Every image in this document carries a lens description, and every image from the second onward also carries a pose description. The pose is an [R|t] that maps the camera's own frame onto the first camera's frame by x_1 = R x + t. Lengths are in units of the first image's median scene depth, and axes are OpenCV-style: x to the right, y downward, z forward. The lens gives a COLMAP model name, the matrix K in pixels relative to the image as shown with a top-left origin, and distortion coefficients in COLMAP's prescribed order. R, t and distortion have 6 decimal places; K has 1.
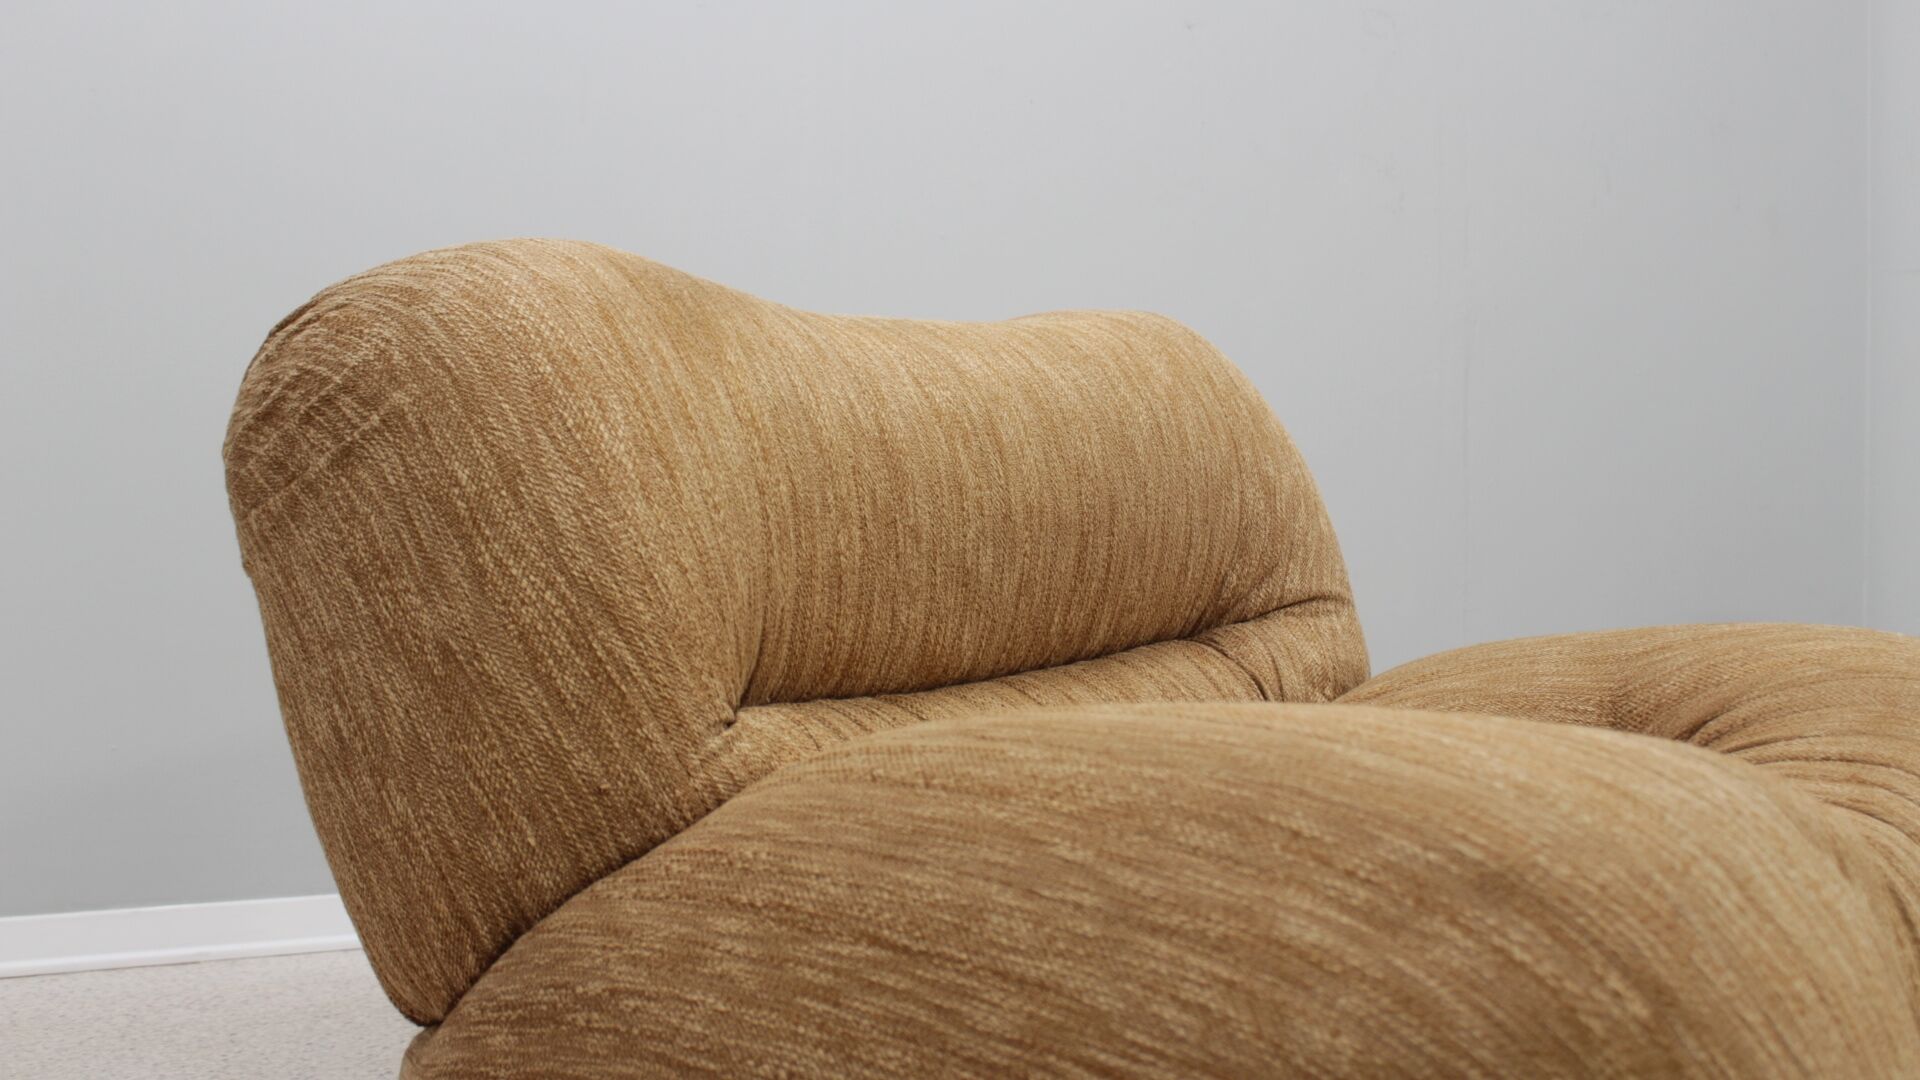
lens RADIAL K [[1984.2, 0, 950.6], [0, 1984.2, 537.6], [0, 0, 1]] dist [-0.128493, 0.137865]
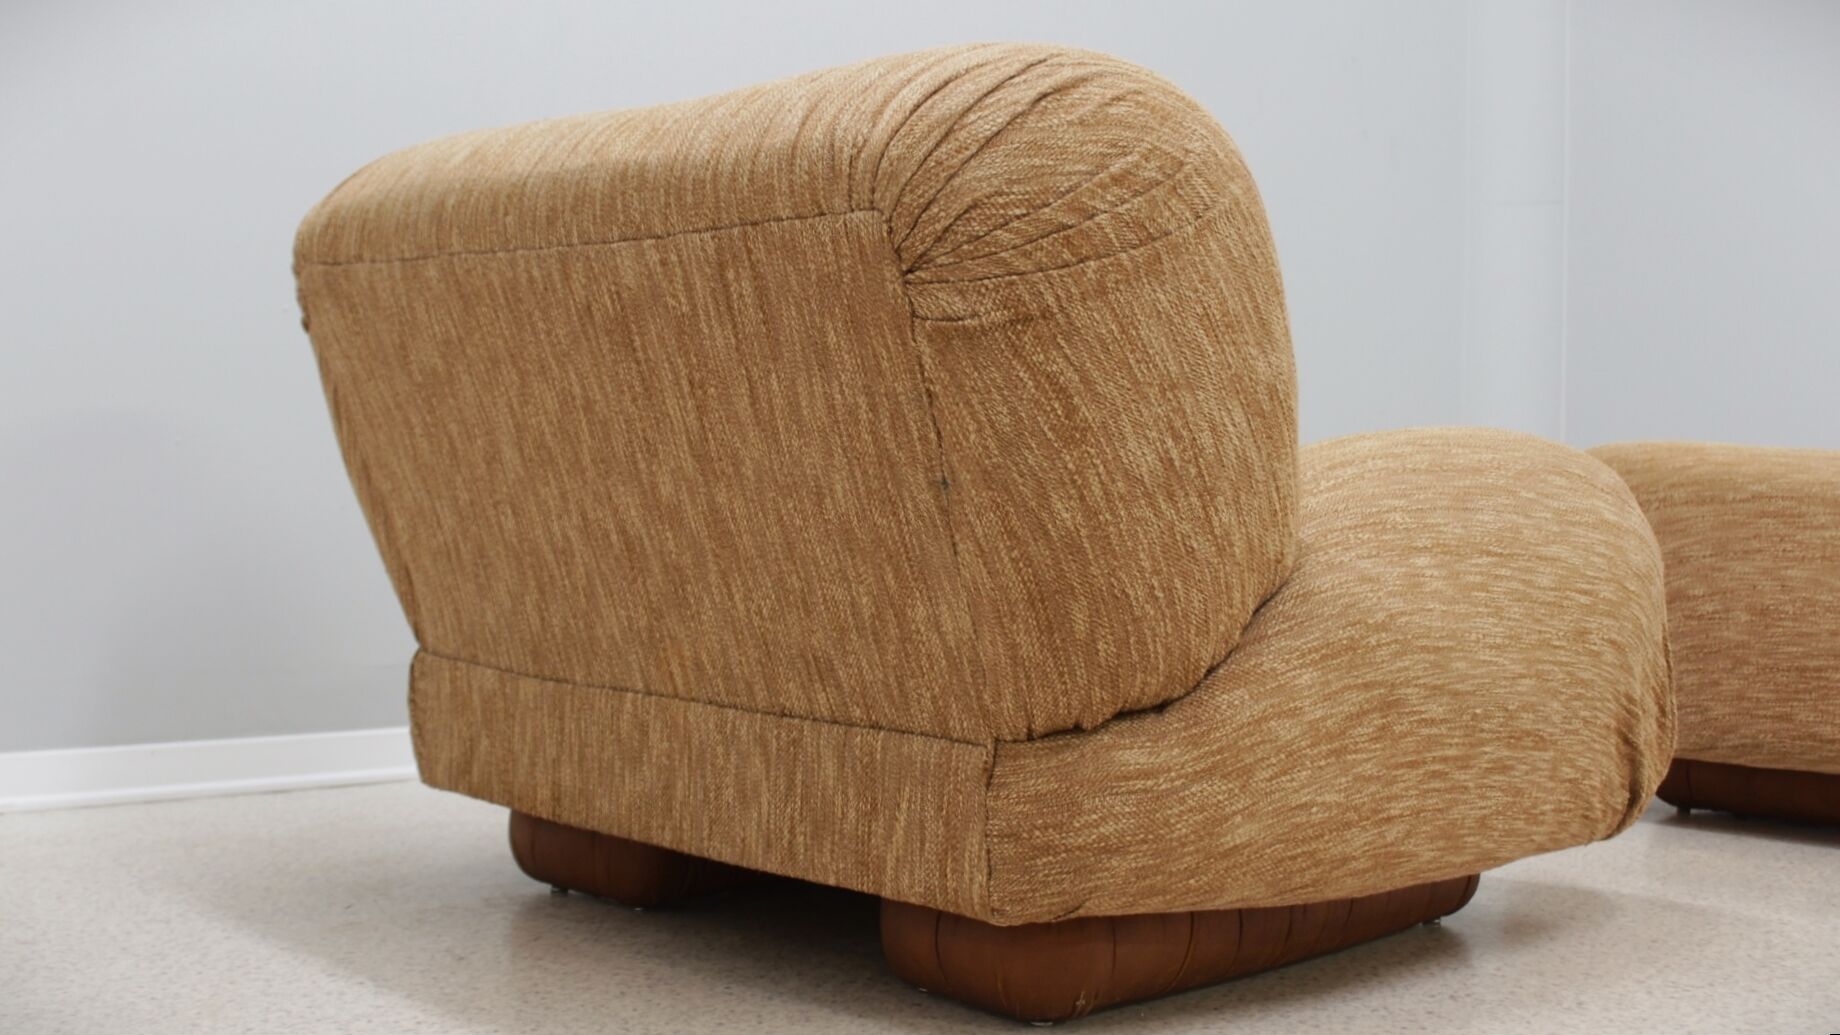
lens RADIAL K [[2116.2, 0, 914.5], [0, 2116.2, 493.8], [0, 0, 1]] dist [-0.125633, 0.193098]
pose [[0.186420, -0.008900, 0.982430, -1.661524], [-0.002813, 0.999950, 0.009592, 0.112365], [-0.982466, -0.004552, 0.186385, 0.965910]]
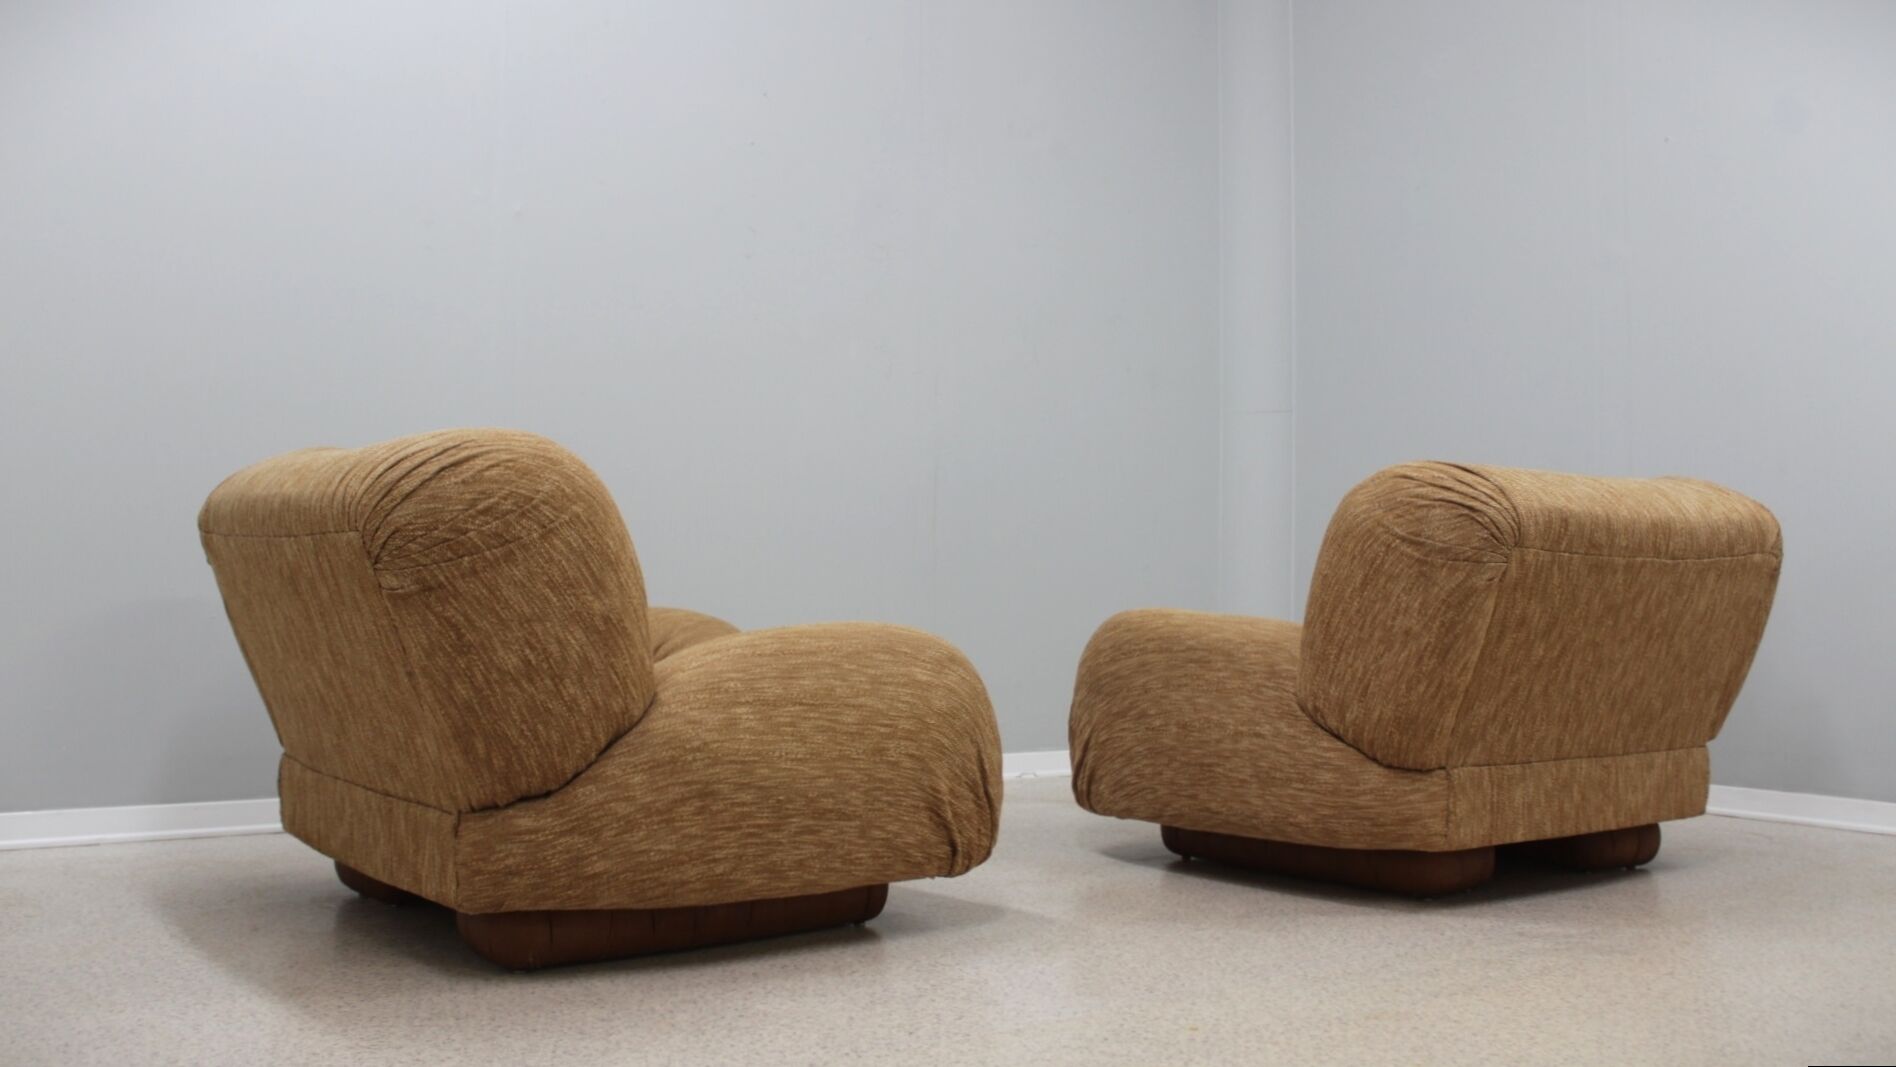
lens RADIAL K [[1738.1, 0, 948.0], [0, 1738.1, 533.5], [0, 0, 1]] dist [-0.128078, 0.000351]
pose [[0.288089, 0.019908, 0.957397, -2.092933], [0.007577, 0.999705, -0.023068, 0.006510], [-0.957574, 0.013900, 0.287853, 0.019751]]
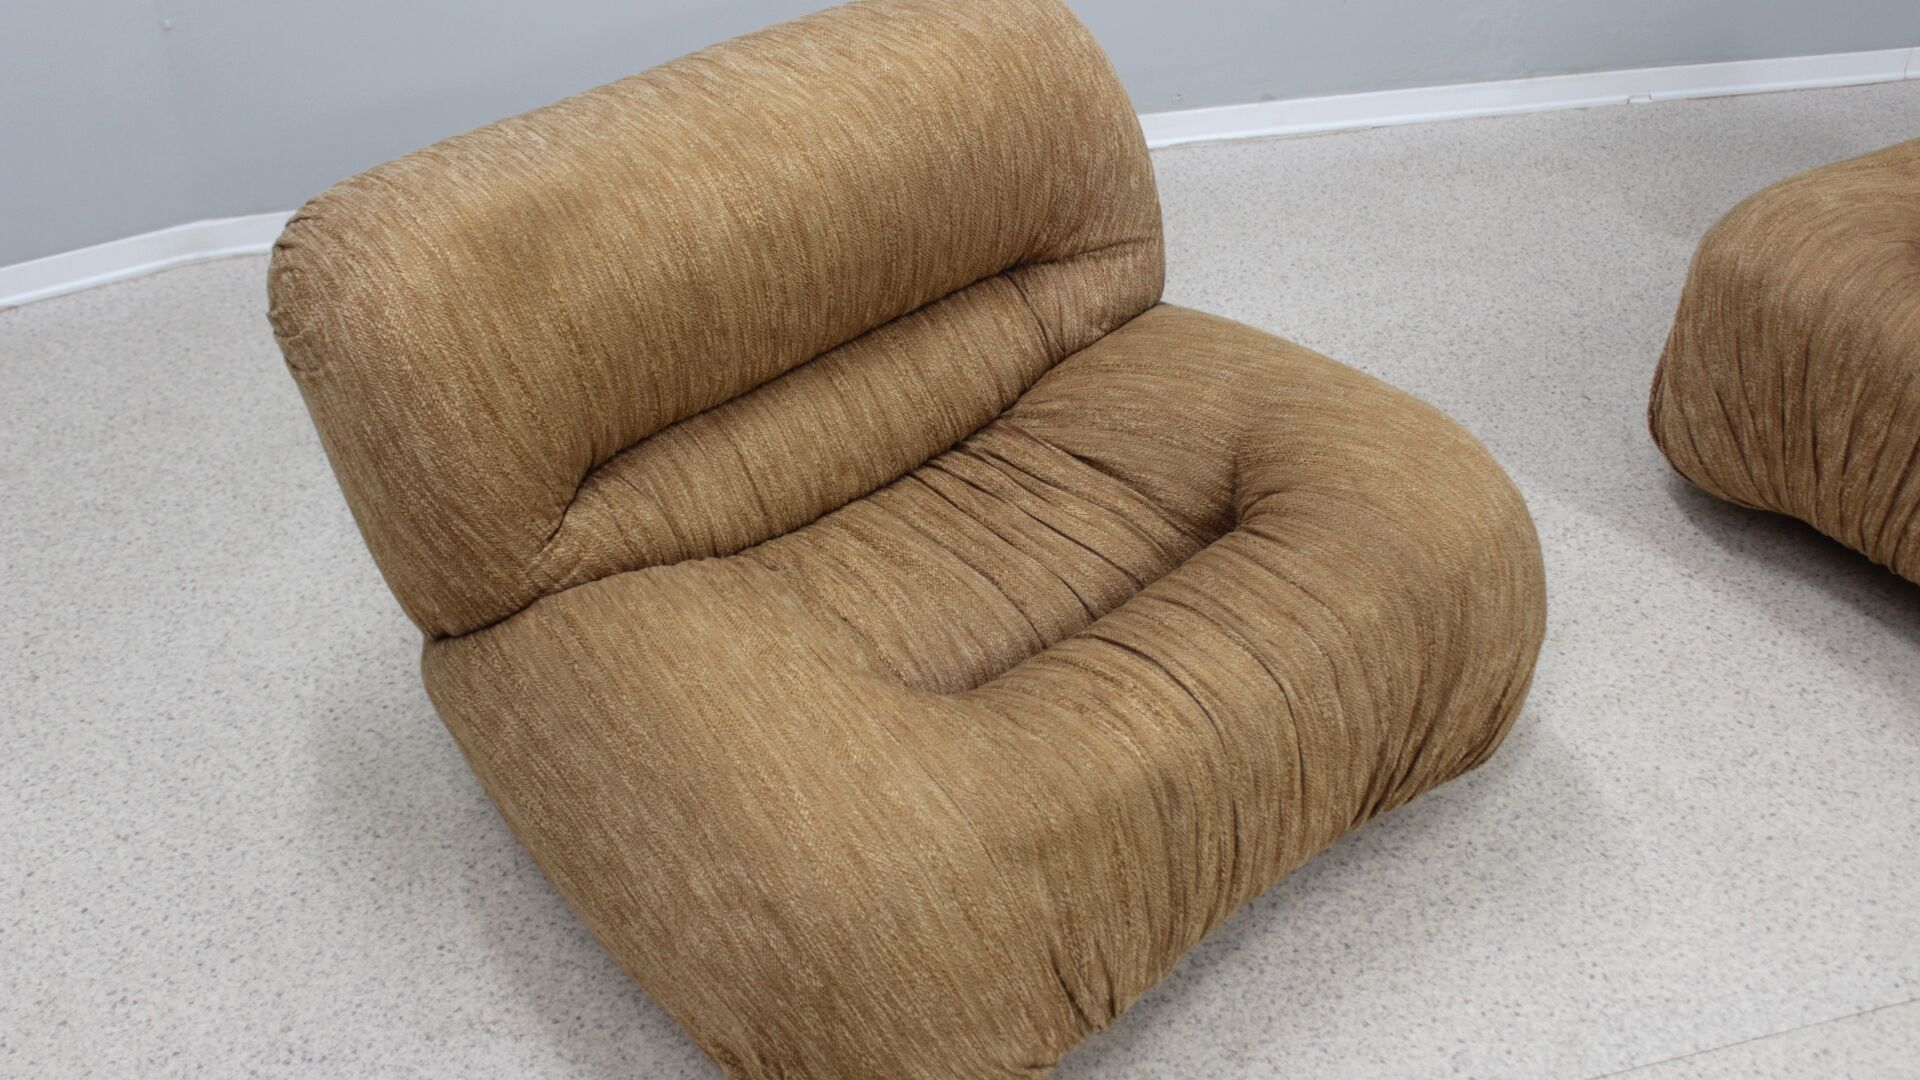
lens RADIAL K [[1804.8, 0, 943.5], [0, 1804.8, 542.9], [0, 0, 1]] dist [-0.136920, 0.122596]
pose [[0.971727, 0.147467, -0.184390, 0.518556], [-0.001853, 0.785702, 0.618602, -0.887523], [0.236099, -0.600771, 0.763762, -0.099985]]
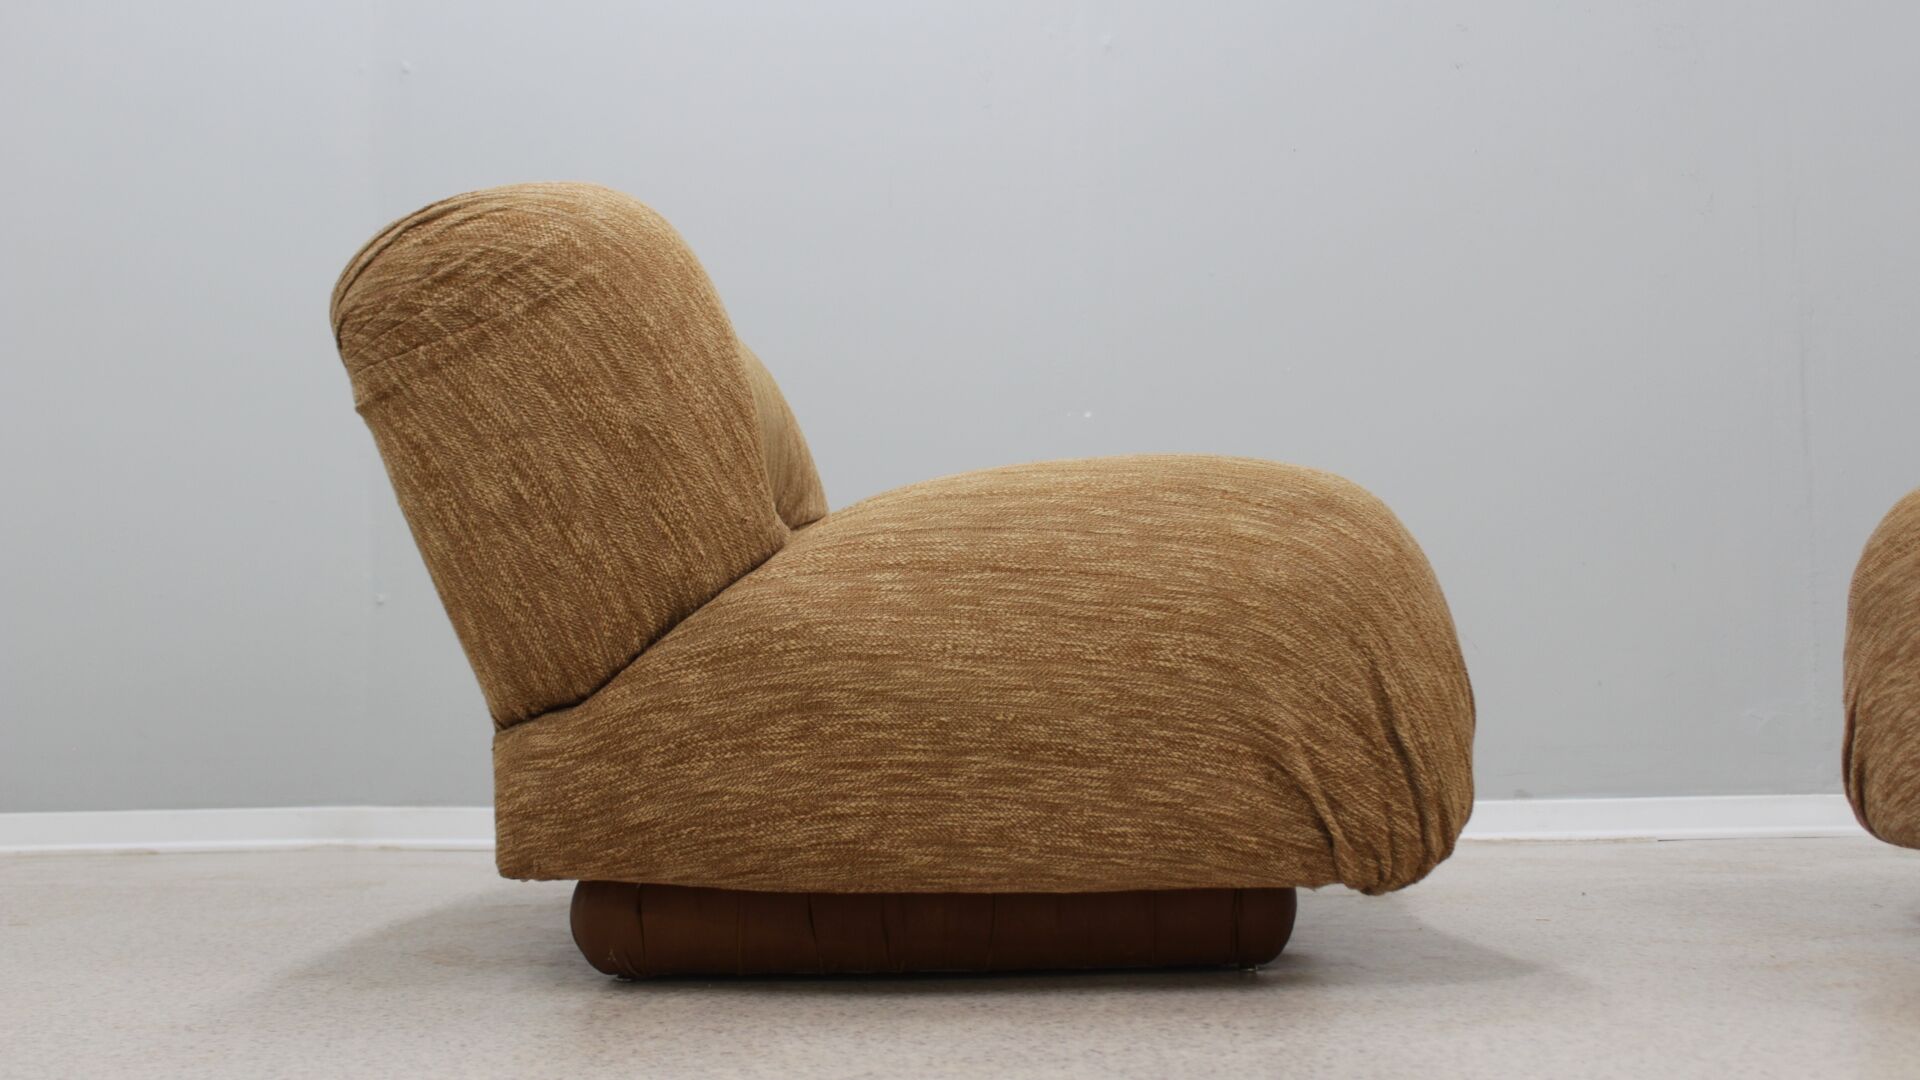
lens RADIAL K [[1984.2, 0, 950.6], [0, 1984.2, 537.6], [0, 0, 1]] dist [-0.128493, 0.137865]
pose [[0.806422, 0.032073, 0.590470, -0.963005], [0.025791, 0.995670, -0.089307, 0.282442], [-0.590777, 0.087248, 0.802103, -0.371166]]
